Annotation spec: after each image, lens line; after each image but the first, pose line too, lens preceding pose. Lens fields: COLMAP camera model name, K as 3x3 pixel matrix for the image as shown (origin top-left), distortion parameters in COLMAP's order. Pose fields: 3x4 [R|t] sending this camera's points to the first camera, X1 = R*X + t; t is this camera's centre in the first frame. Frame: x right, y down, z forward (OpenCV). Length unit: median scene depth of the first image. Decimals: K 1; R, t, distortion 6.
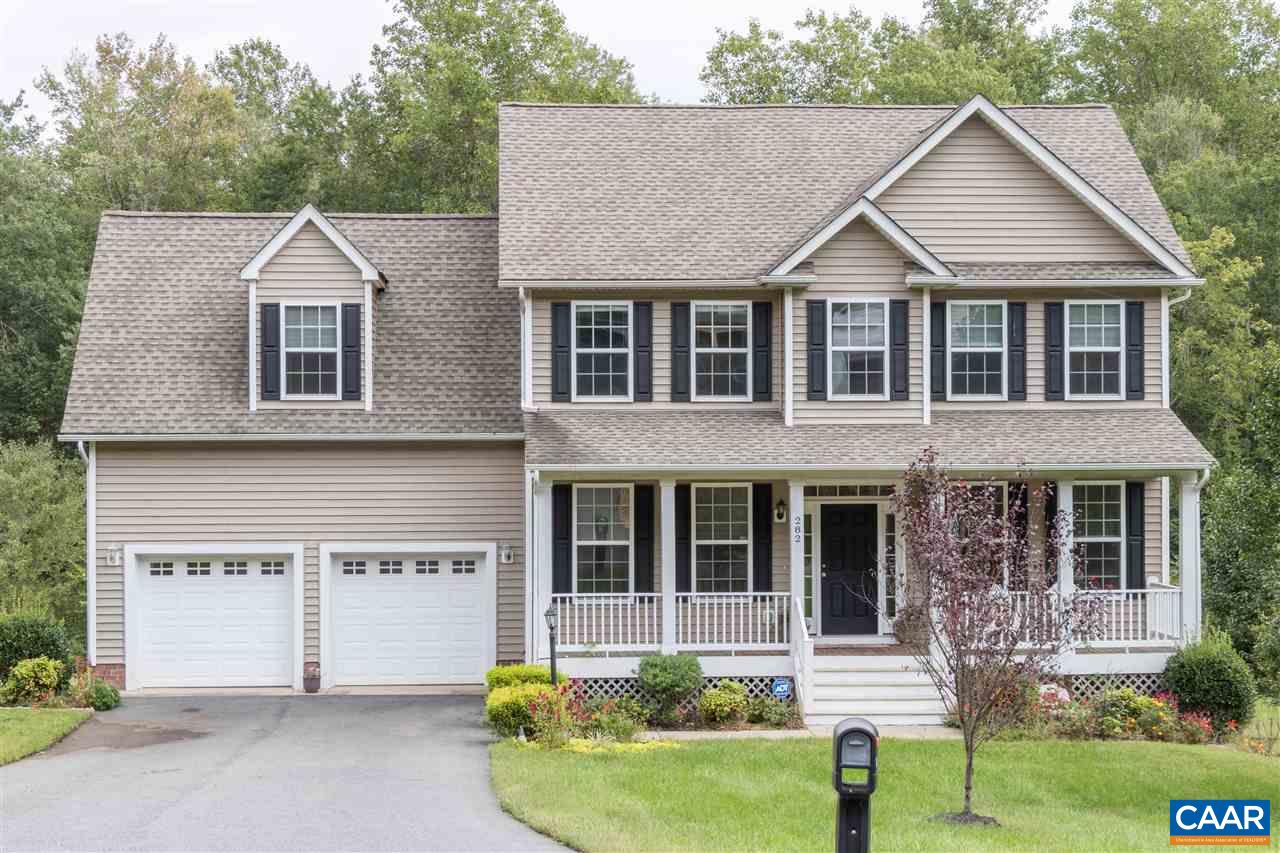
lens RADIAL K [[598.3, 0, 638.9], [0, 598.3, 425.0], [0, 0, 1]] dist [0.004326, -0.002106]
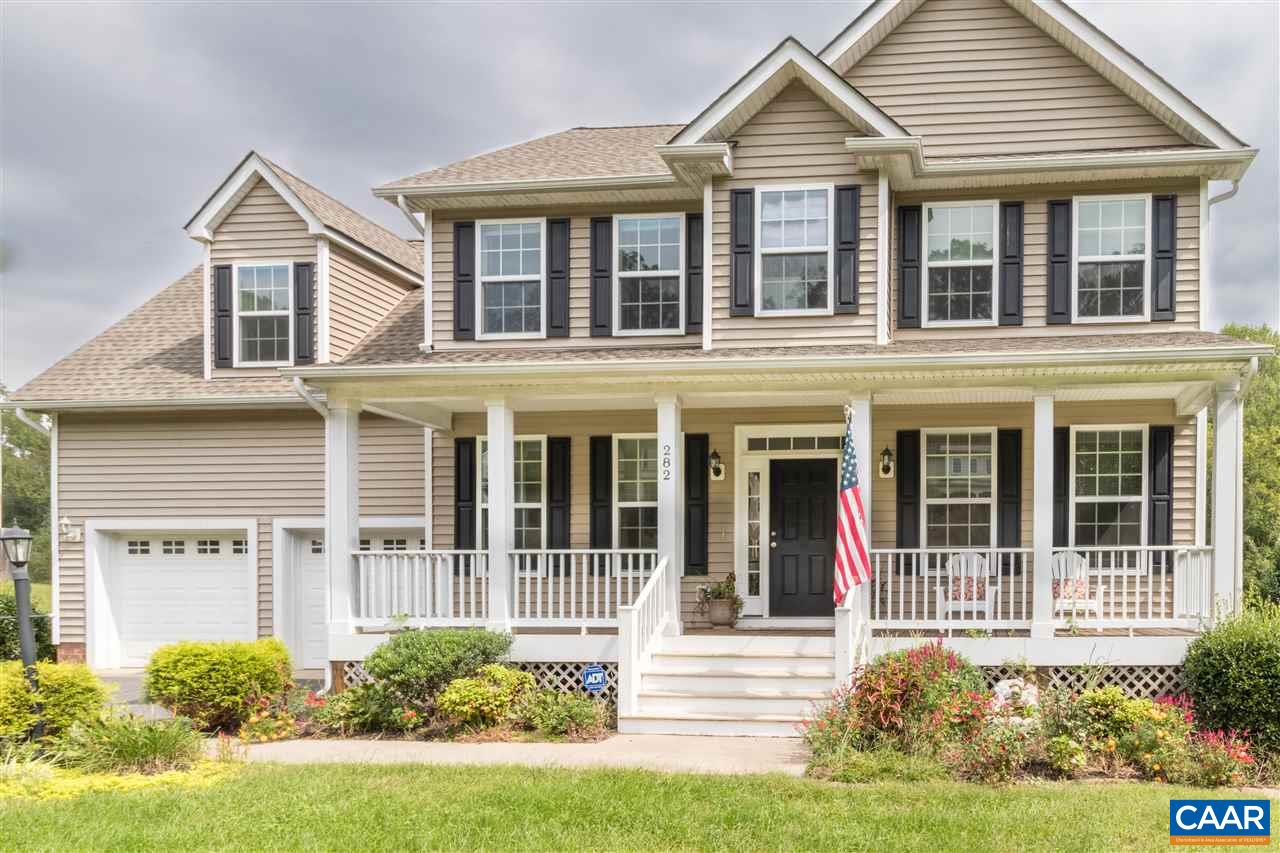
lens RADIAL K [[598.3, 0, 639.8], [0, 598.3, 429.2], [0, 0, 1]] dist [0.004326, -0.002106]
pose [[0.999024, -0.002094, -0.044130, 0.174566], [0.003087, 0.999743, 0.022445, 0.077516], [0.044072, -0.022559, 0.998774, 0.180087]]
